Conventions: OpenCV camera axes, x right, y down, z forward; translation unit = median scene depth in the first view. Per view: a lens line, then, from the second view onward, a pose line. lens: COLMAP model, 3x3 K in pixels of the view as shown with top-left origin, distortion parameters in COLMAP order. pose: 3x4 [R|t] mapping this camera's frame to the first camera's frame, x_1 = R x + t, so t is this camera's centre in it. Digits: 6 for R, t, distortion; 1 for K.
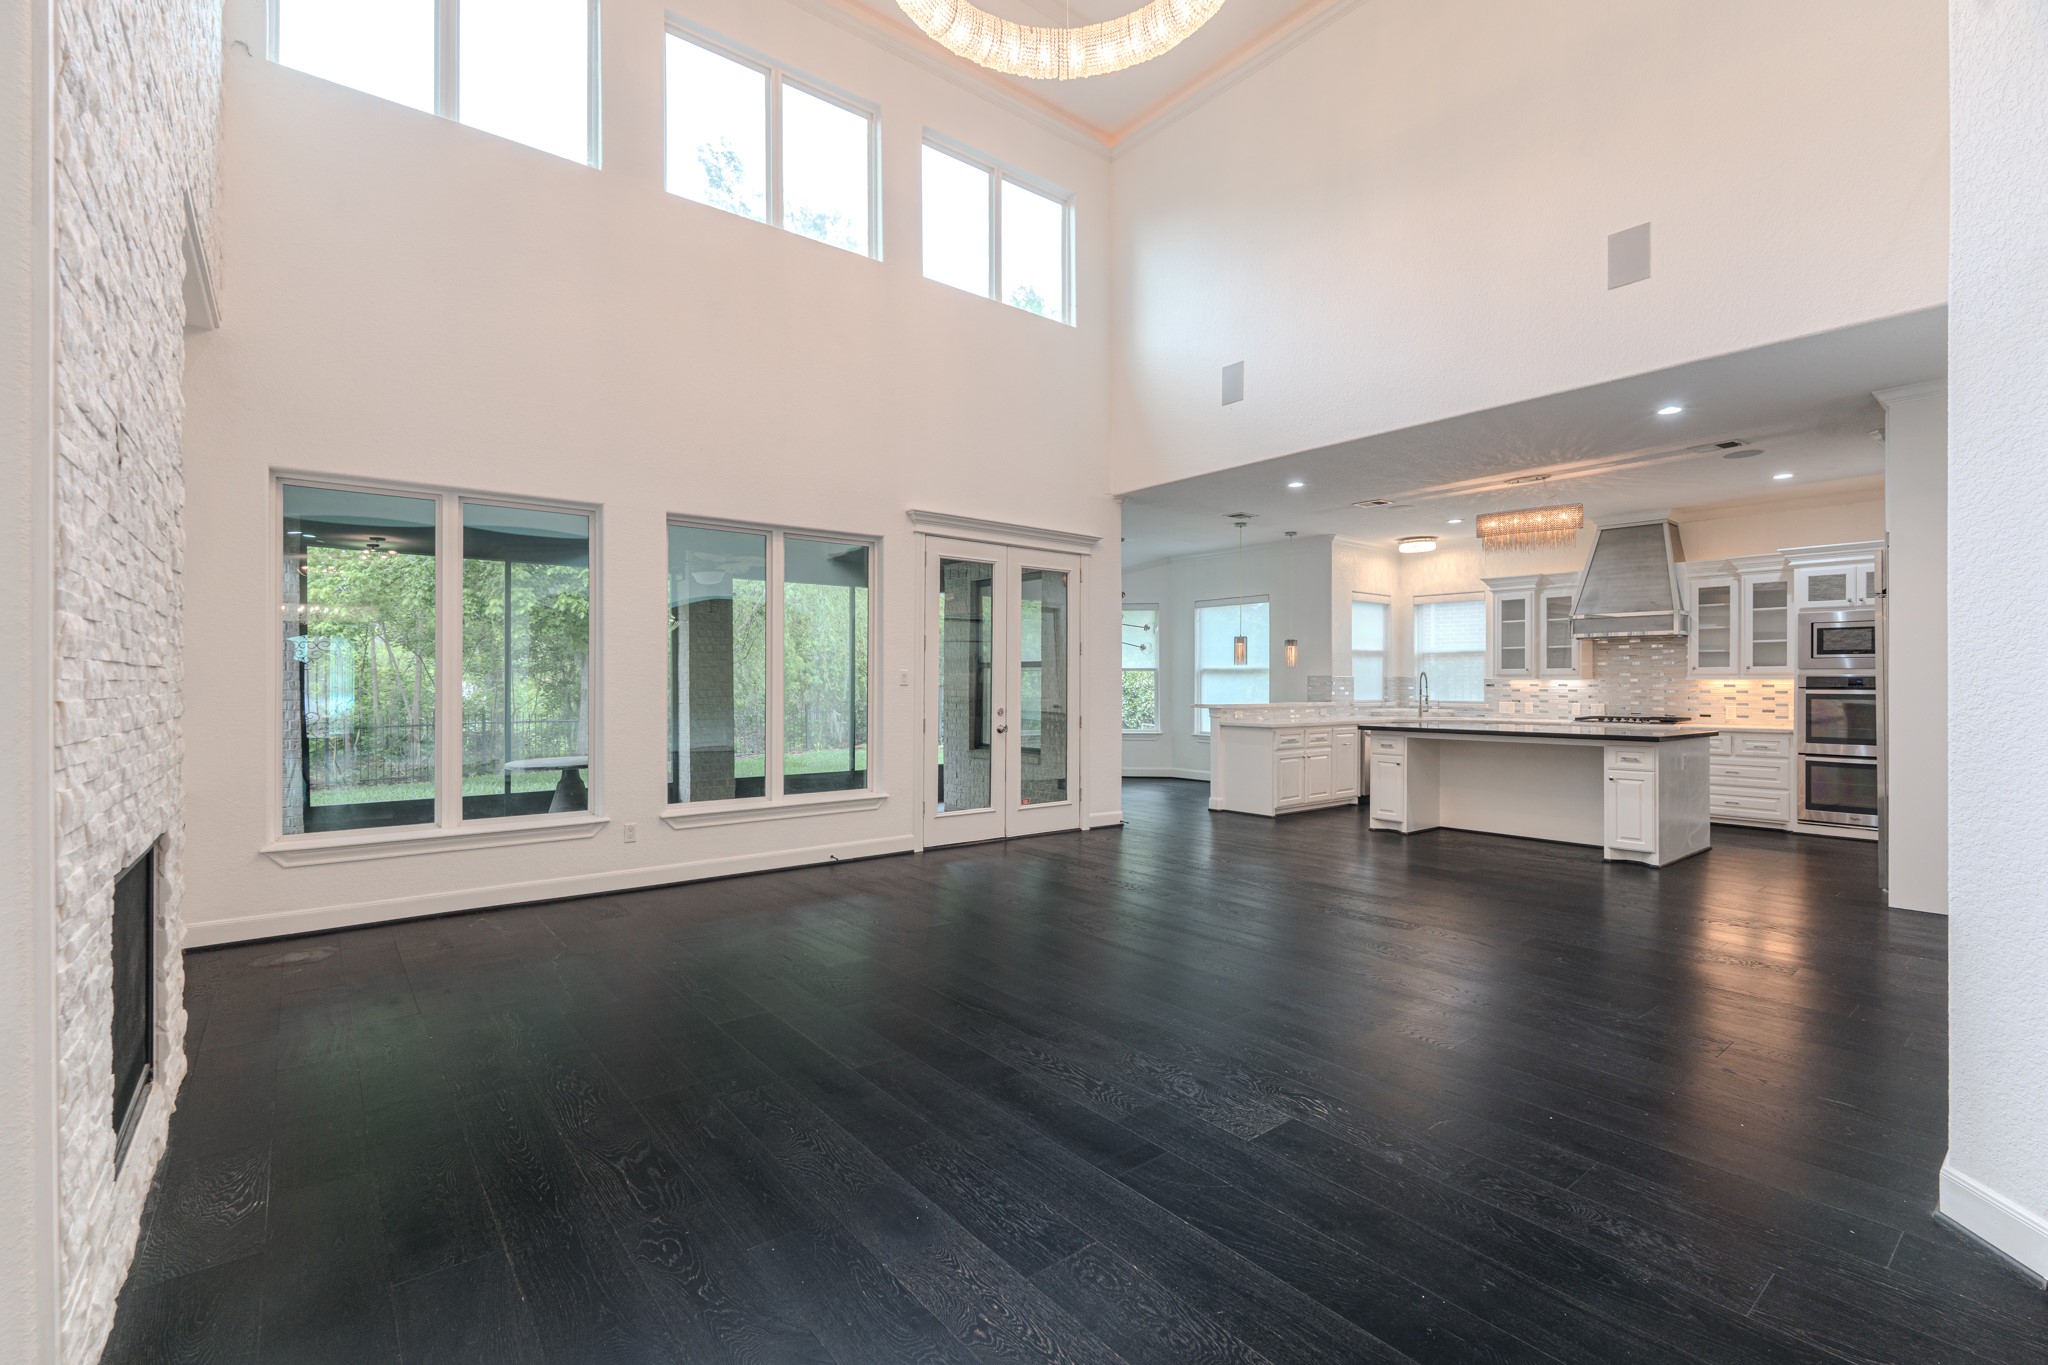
lens RADIAL K [[903.1, 0, 1026.9], [0, 903.1, 683.5], [0, 0, 1]] dist [-0.003049, -0.000491]
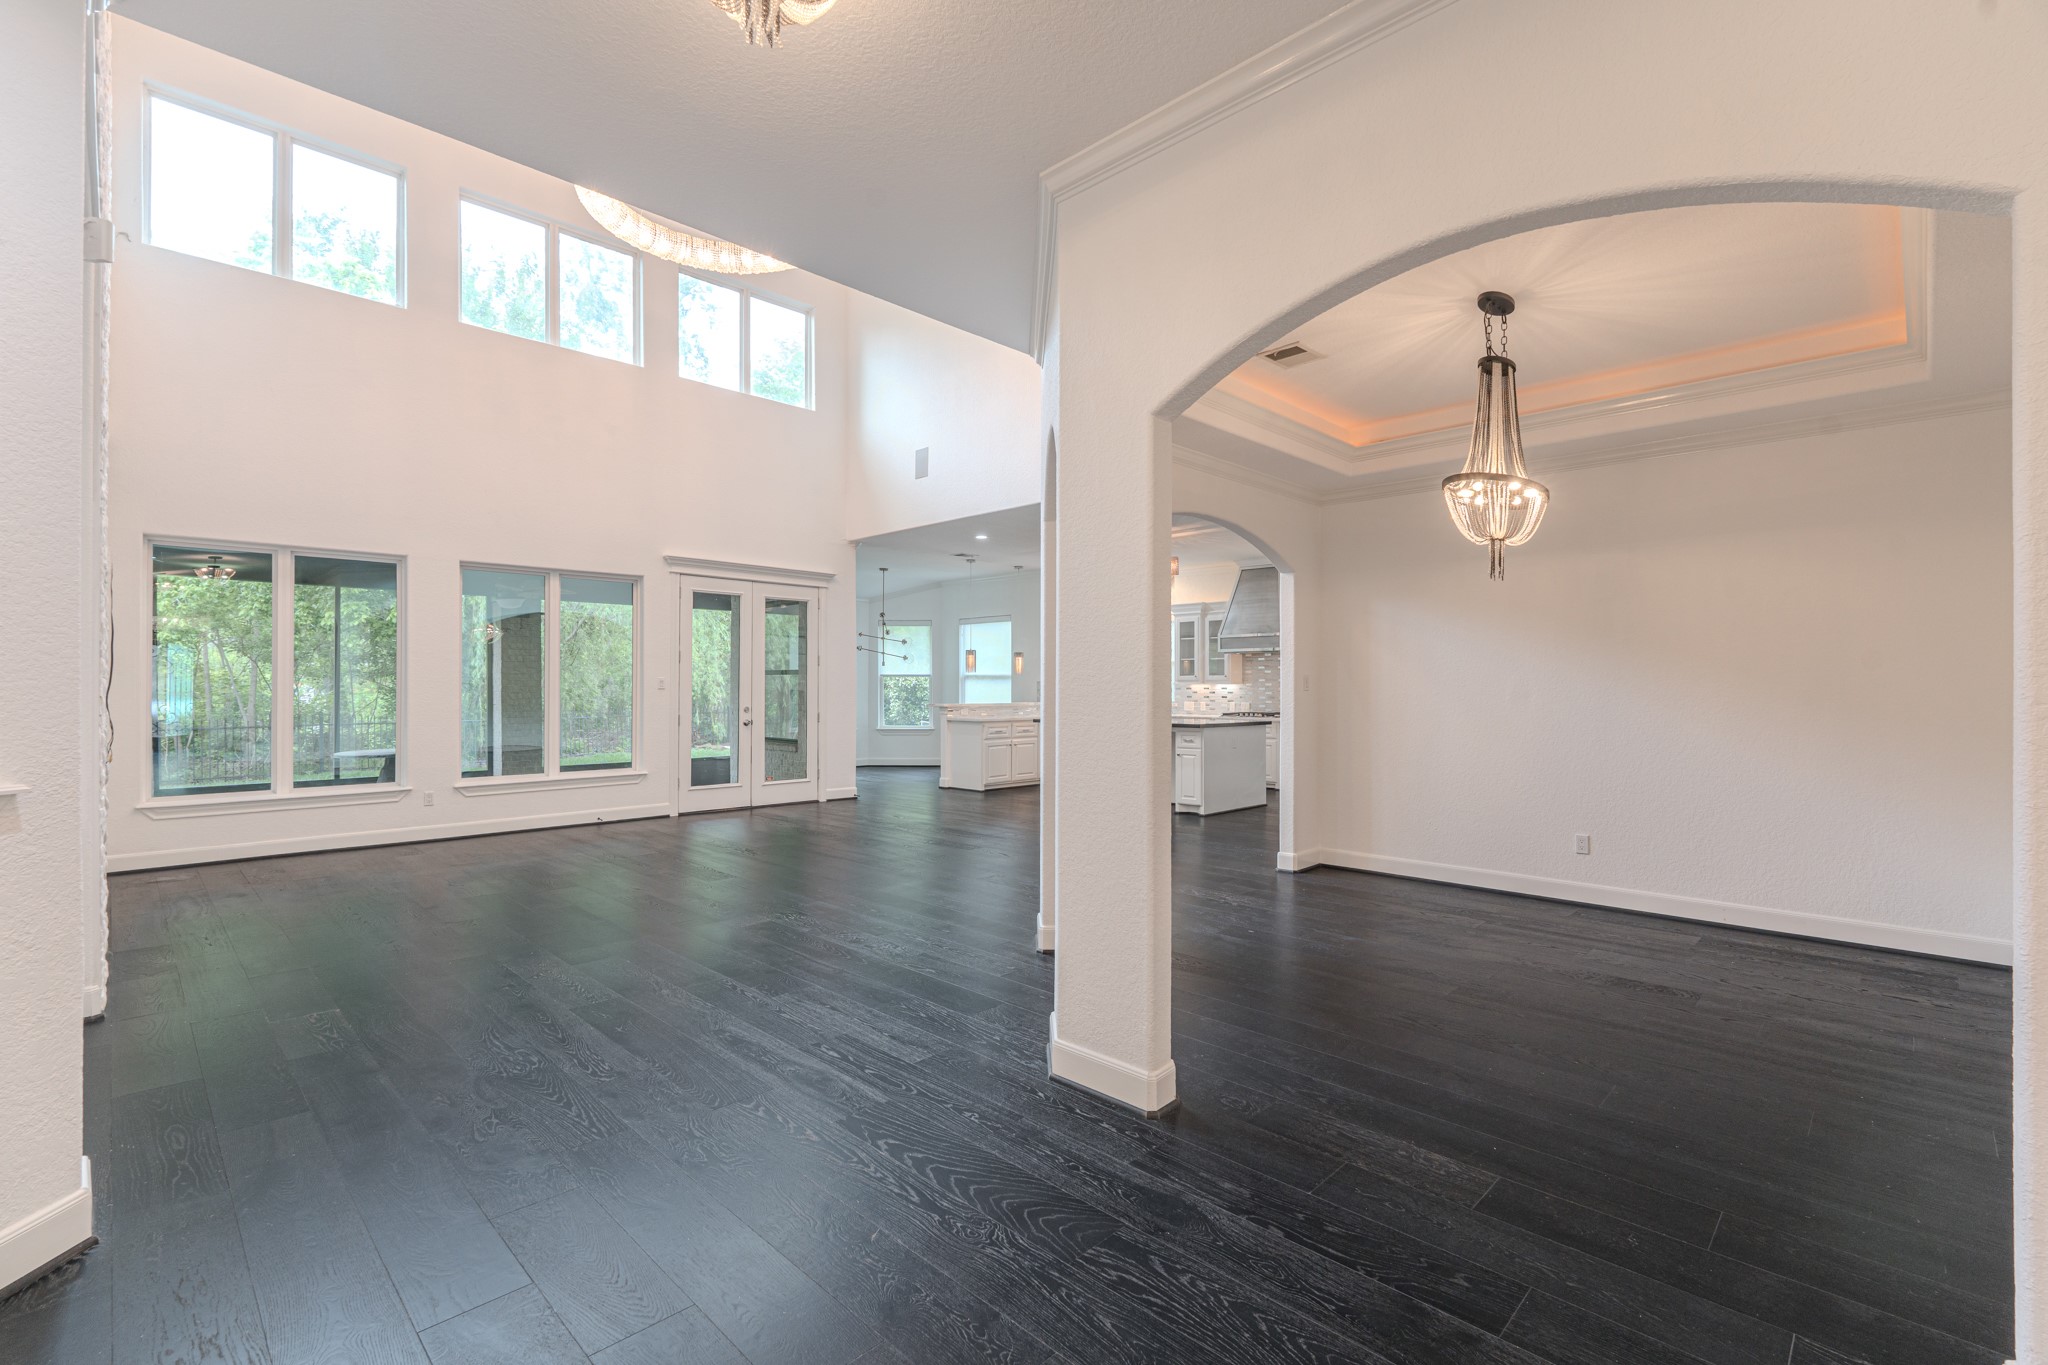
lens RADIAL K [[903.1, 0, 1029.5], [0, 903.1, 683.9], [0, 0, 1]] dist [-0.003049, -0.000491]
pose [[0.992881, 0.000034, 0.119108, 0.191533], [0.000351, 0.999995, -0.003212, -0.000676], [-0.119108, 0.003231, 0.992876, -0.293521]]
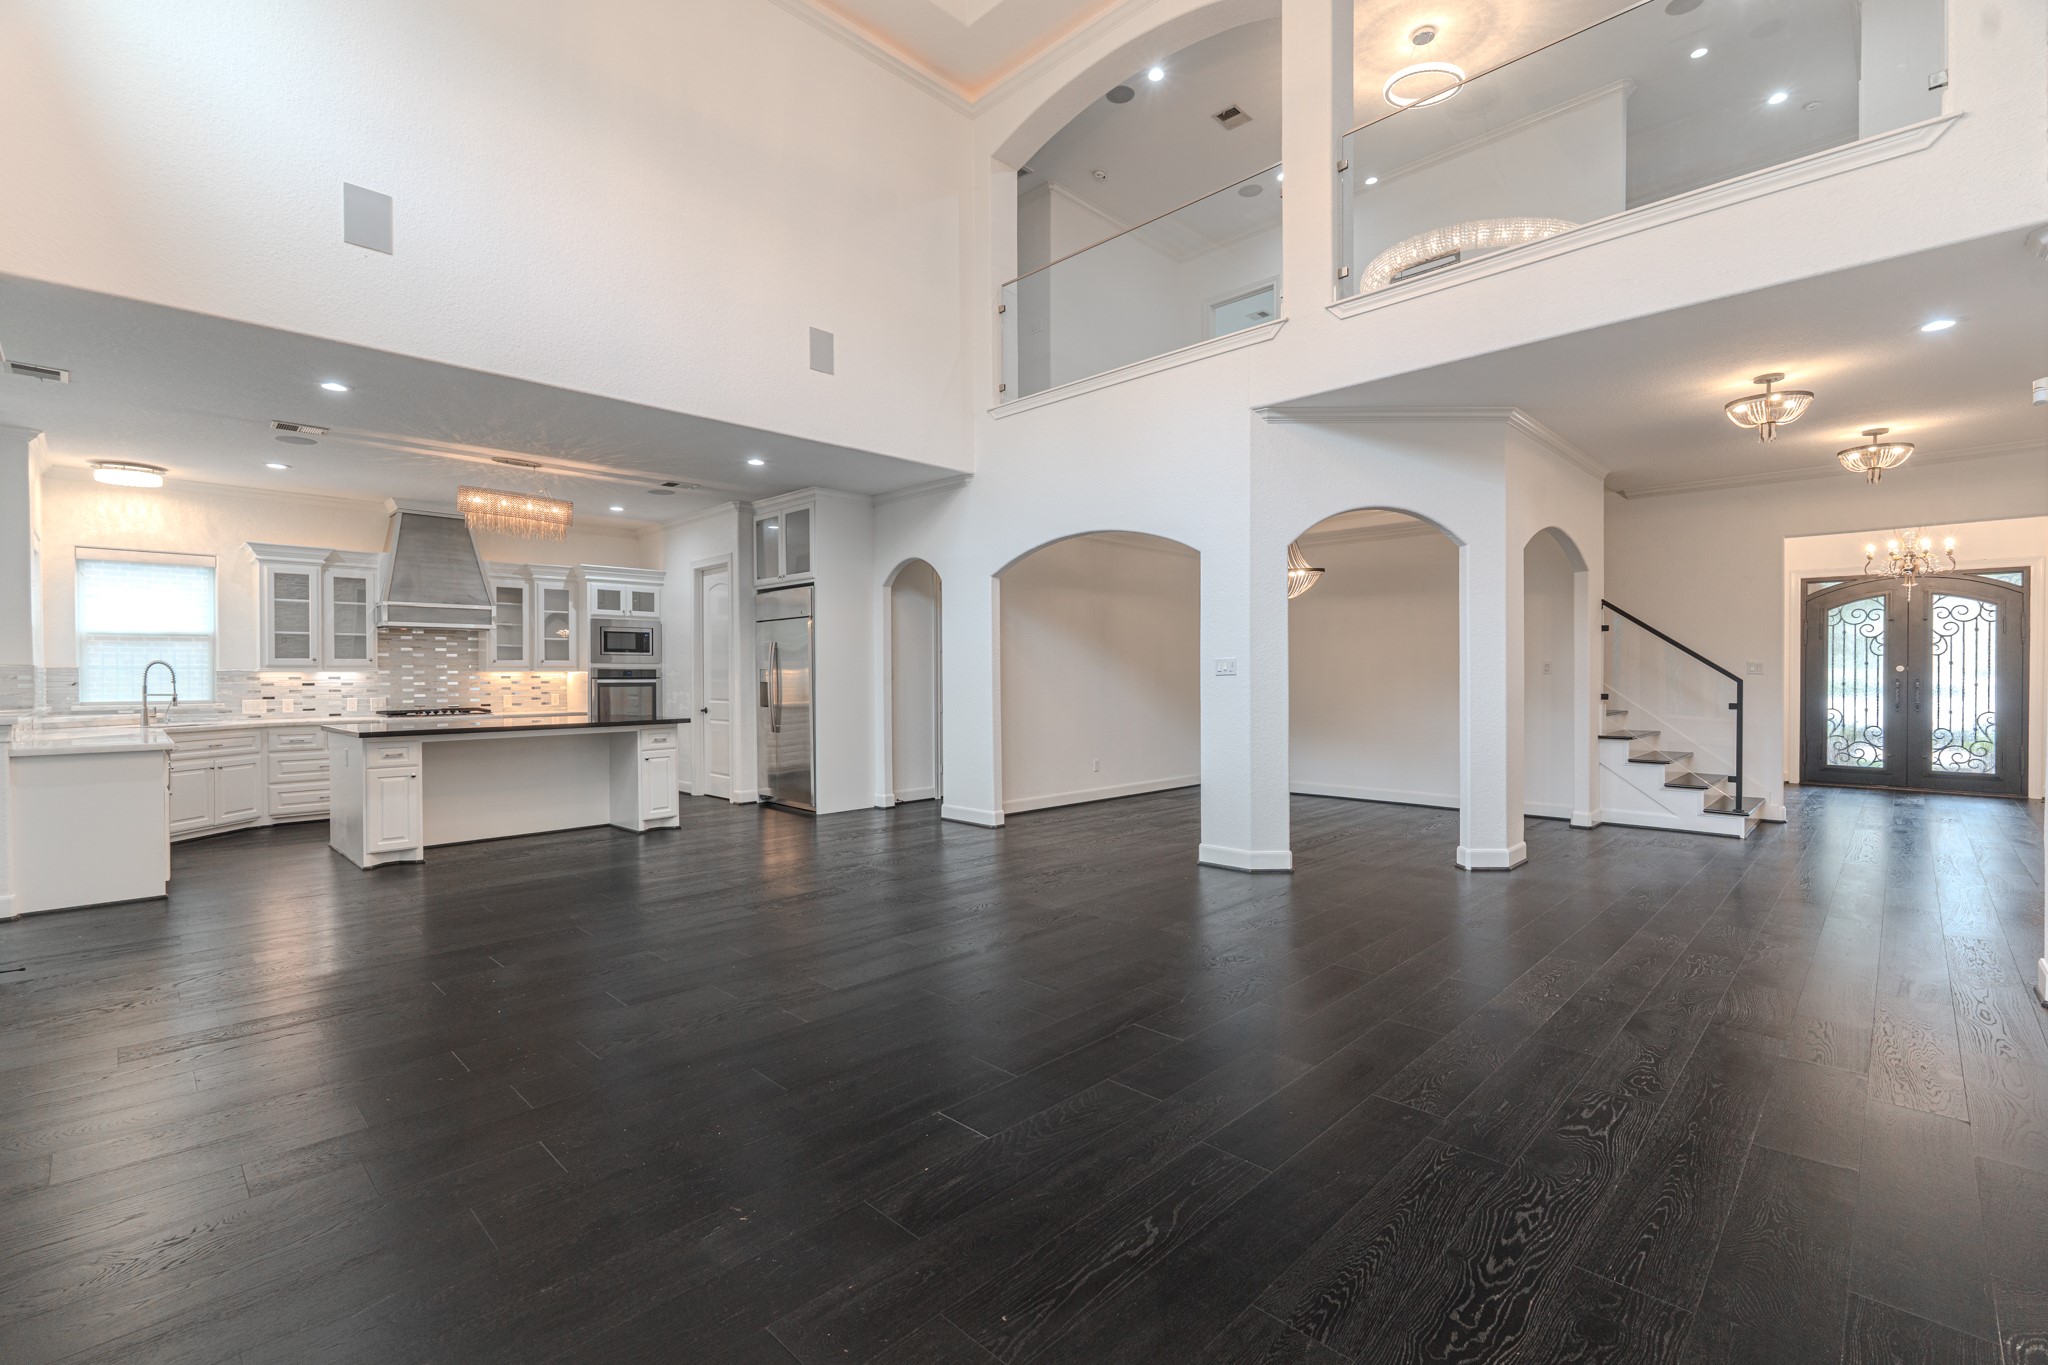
lens RADIAL K [[903.1, 0, 1013.2], [0, 903.1, 683.0], [0, 0, 1]] dist [-0.003049, -0.000491]
pose [[-0.110517, -0.011138, 0.993812, -0.407142], [0.004495, 0.999921, 0.011707, -0.000694], [-0.993864, 0.005761, -0.110458, 0.518142]]
